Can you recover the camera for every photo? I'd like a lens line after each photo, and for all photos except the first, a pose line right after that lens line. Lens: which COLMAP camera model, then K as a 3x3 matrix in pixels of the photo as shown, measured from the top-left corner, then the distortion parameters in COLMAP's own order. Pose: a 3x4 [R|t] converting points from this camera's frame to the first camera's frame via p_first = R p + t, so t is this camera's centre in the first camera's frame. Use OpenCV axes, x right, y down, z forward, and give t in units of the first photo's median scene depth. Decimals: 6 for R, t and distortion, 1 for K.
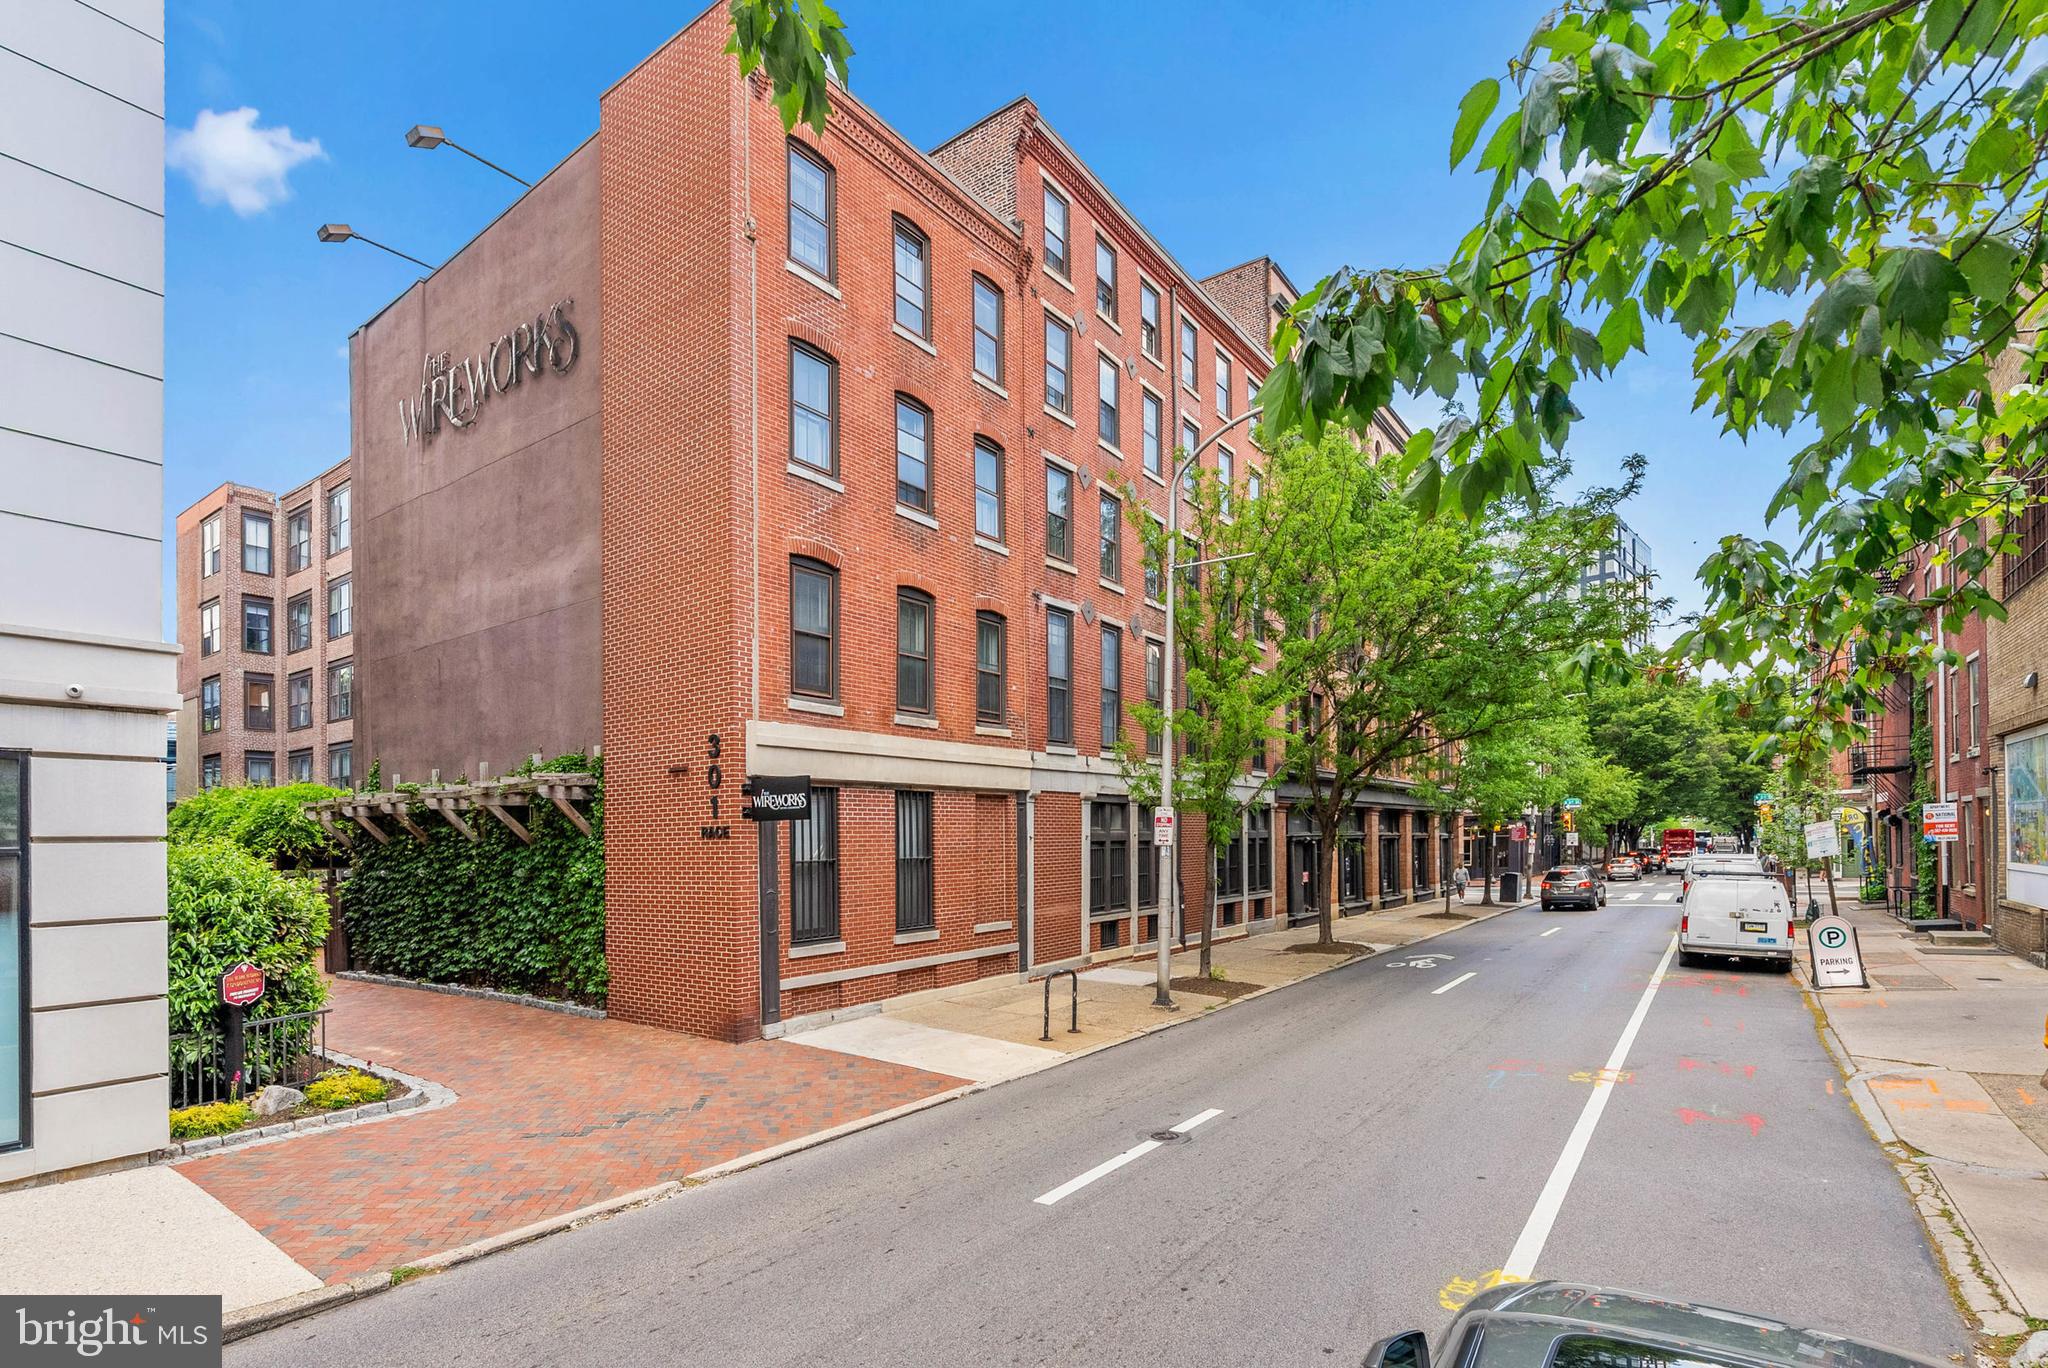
lens RADIAL K [[975.0, 0, 1022.3], [0, 975.0, 826.1], [0, 0, 1]] dist [-0.002468, -0.000495]
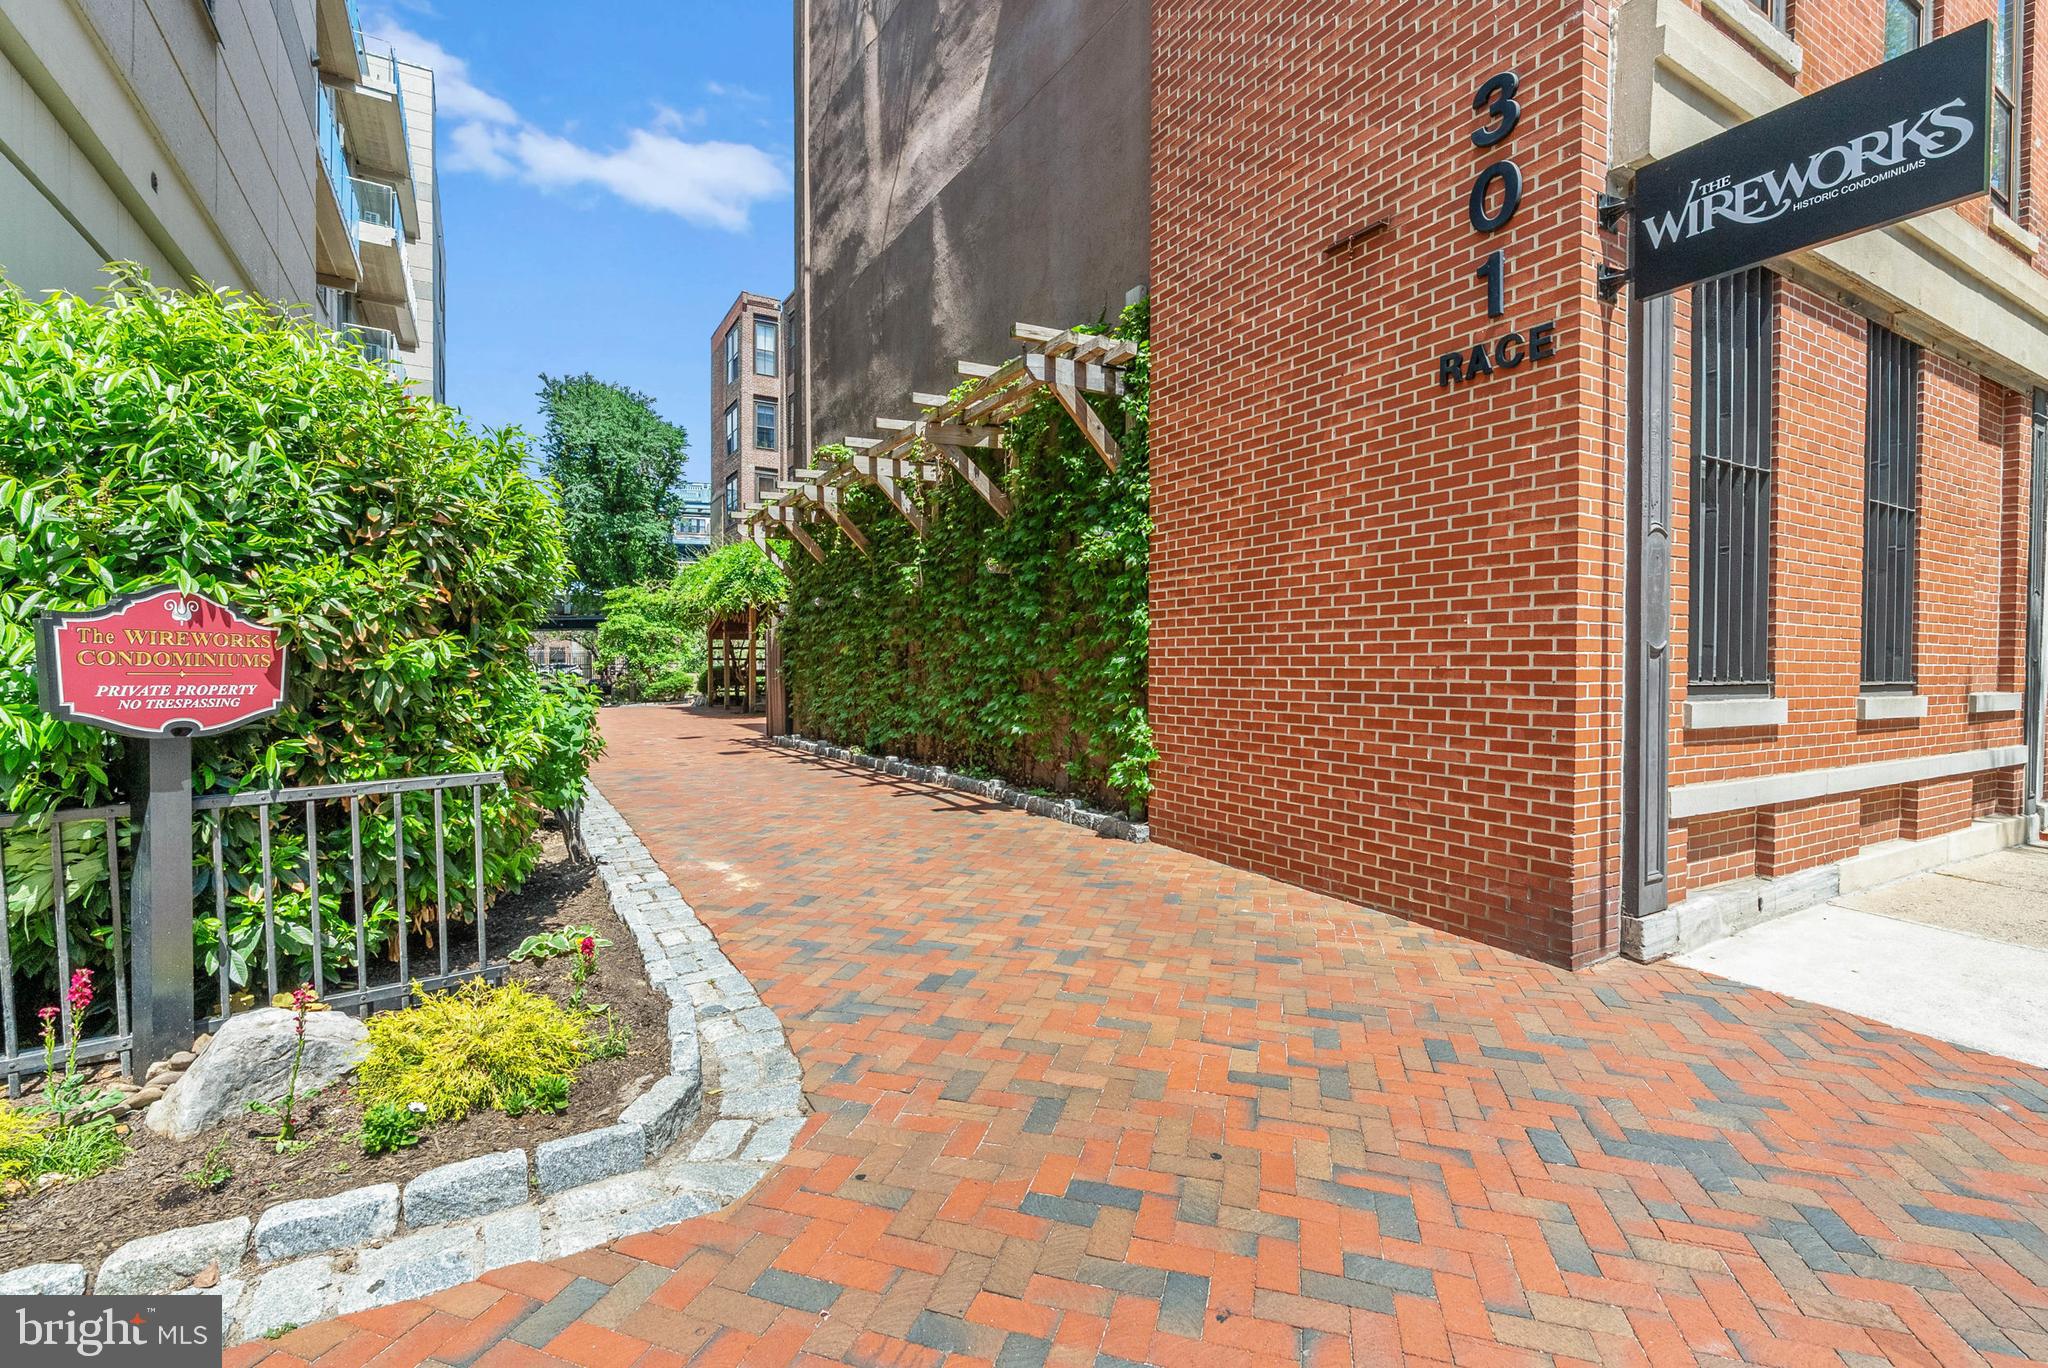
lens RADIAL K [[923.9, 0, 1031.3], [0, 923.9, 689.3], [0, 0, 1]] dist [-0.007971, 0.001280]
pose [[0.913070, 0.031991, -0.406547, -0.287275], [-0.013423, 0.998736, 0.048442, 0.097968], [0.407583, -0.038774, 0.912345, 0.546174]]
